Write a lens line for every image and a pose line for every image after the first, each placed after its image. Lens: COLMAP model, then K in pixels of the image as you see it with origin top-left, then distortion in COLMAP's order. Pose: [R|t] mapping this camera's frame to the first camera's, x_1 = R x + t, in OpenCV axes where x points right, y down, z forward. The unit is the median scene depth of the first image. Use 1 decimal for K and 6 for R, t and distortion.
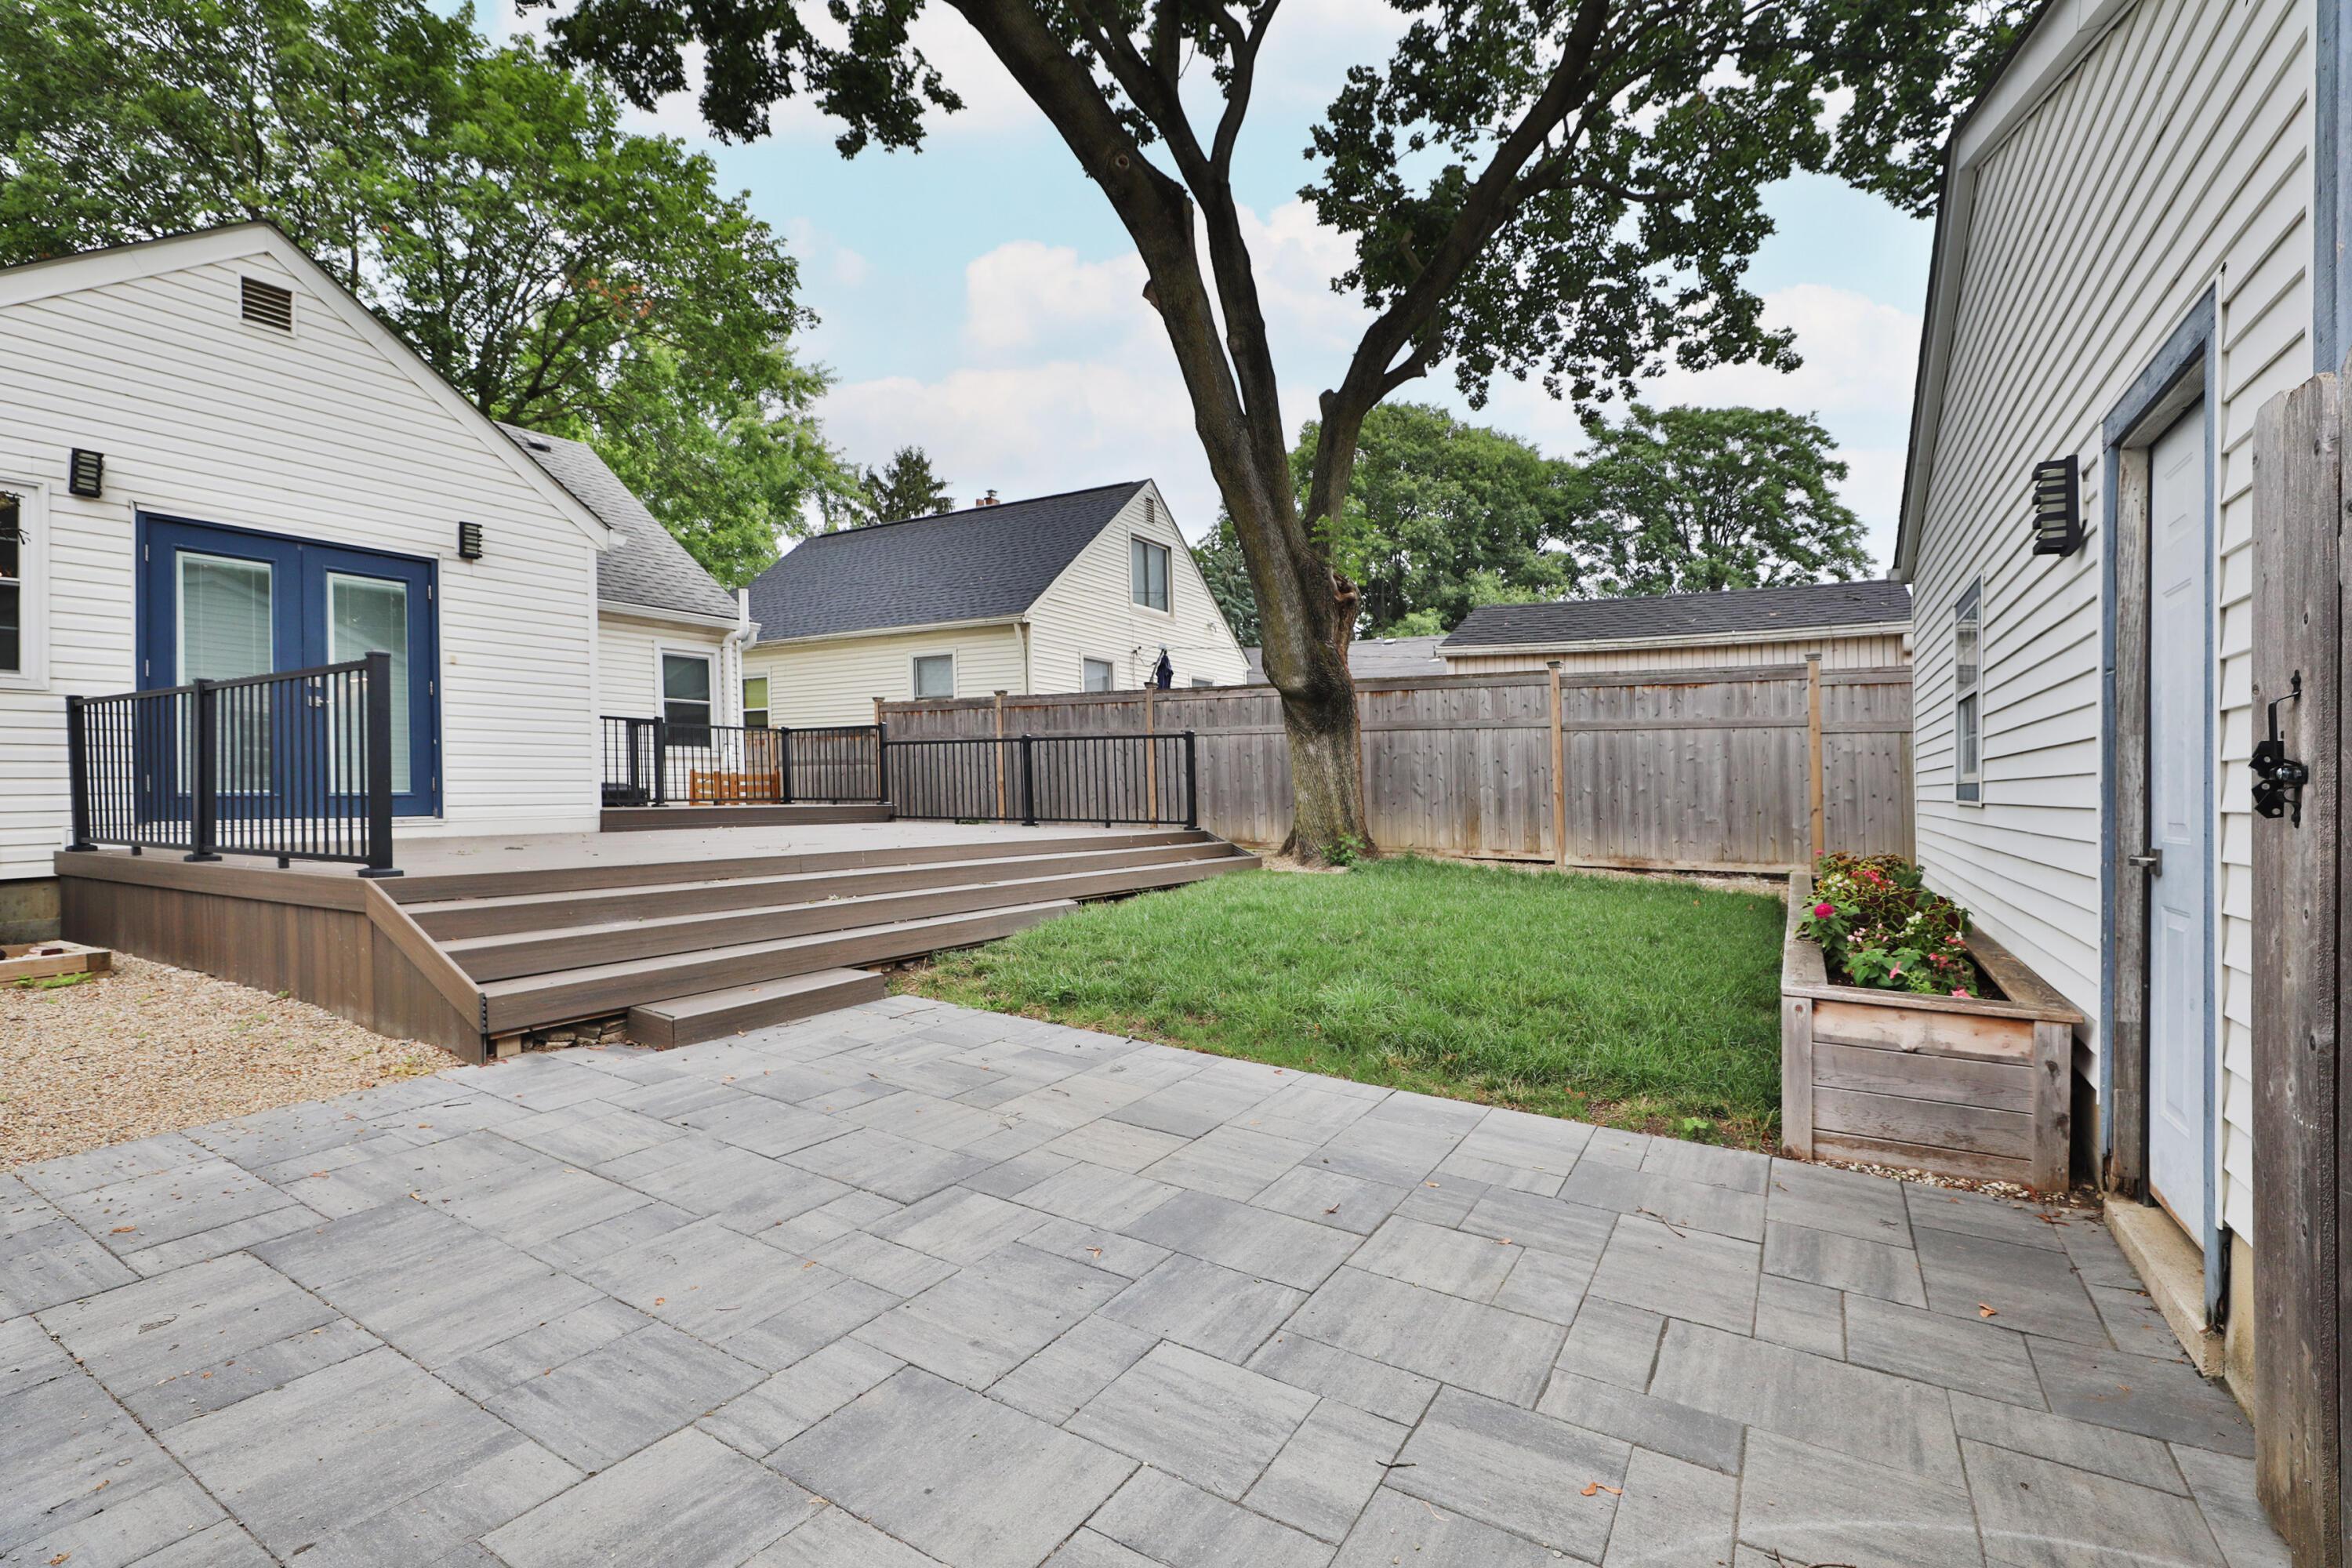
lens RADIAL K [[1101.2, 0, 1176.0], [0, 1101.2, 784.0], [0, 0, 1]] dist [-0.024944, 0.001022]
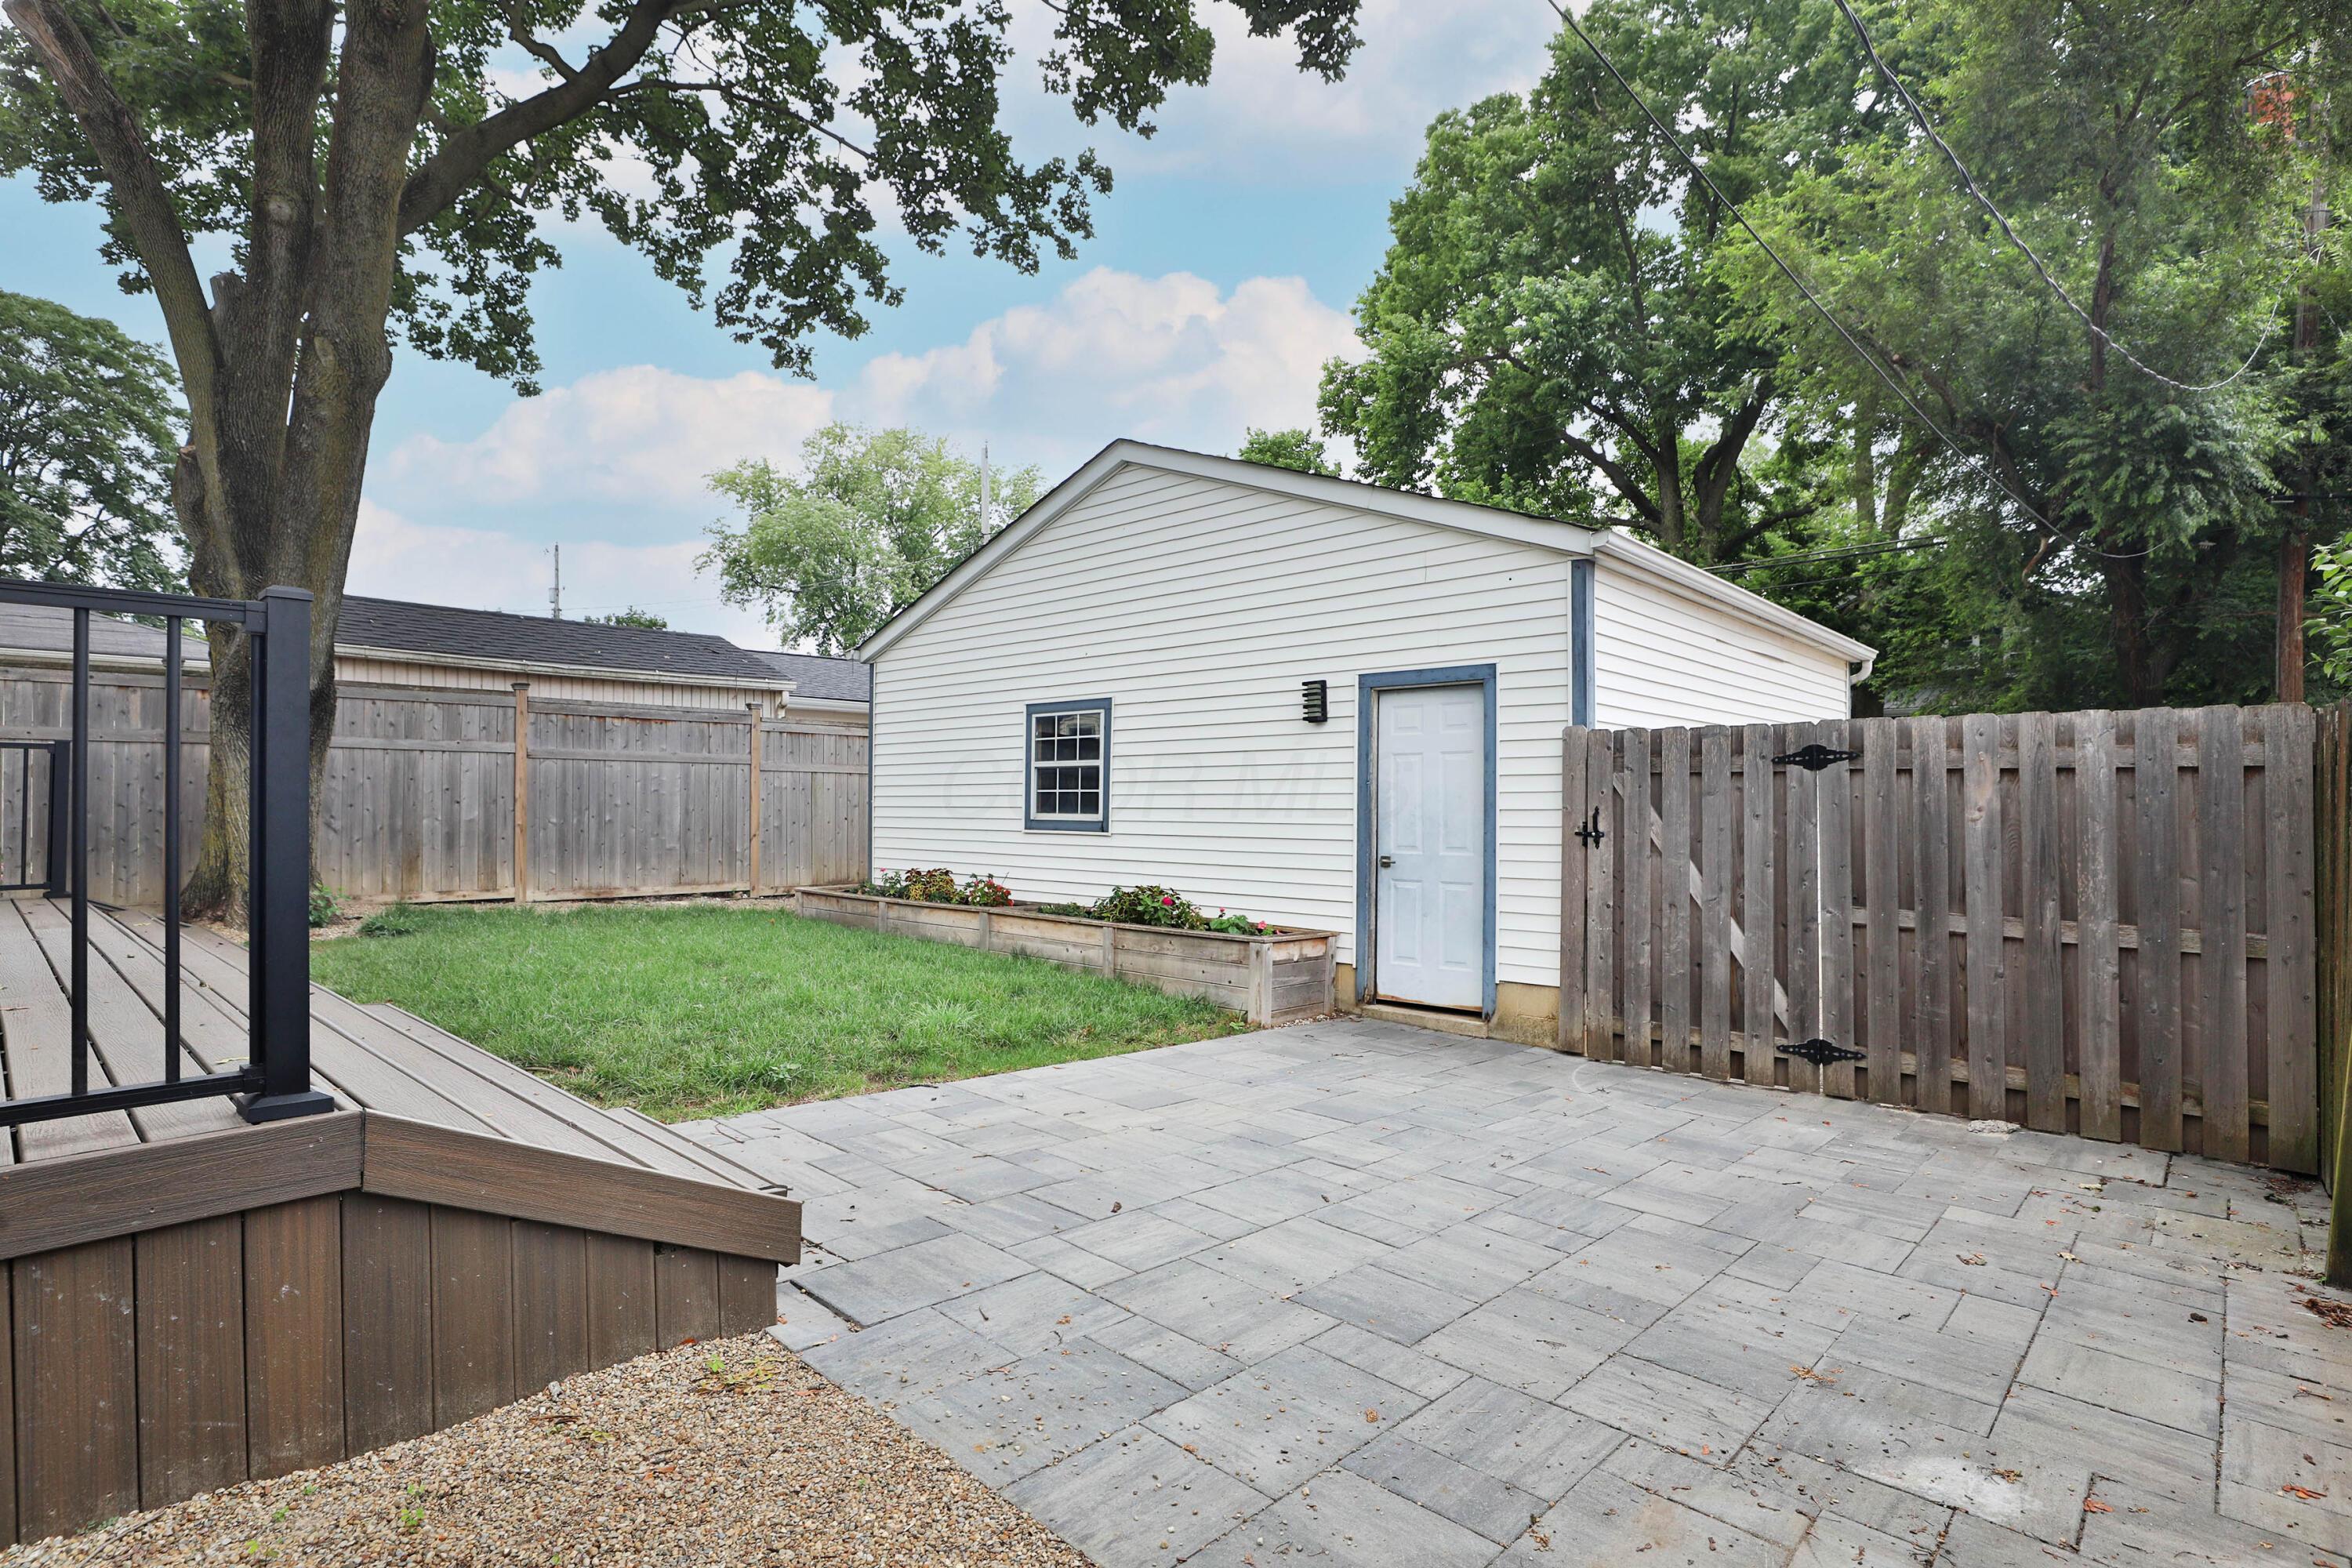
lens RADIAL K [[1176.2, 0, 1176.0], [0, 1176.2, 784.0], [0, 0, 1]] dist [-0.002286, -0.000138]
pose [[0.210709, 0.009632, 0.977501, -0.577594], [-0.006829, 0.999942, -0.008381, -0.024699], [-0.977525, -0.004909, 0.210762, 0.285510]]
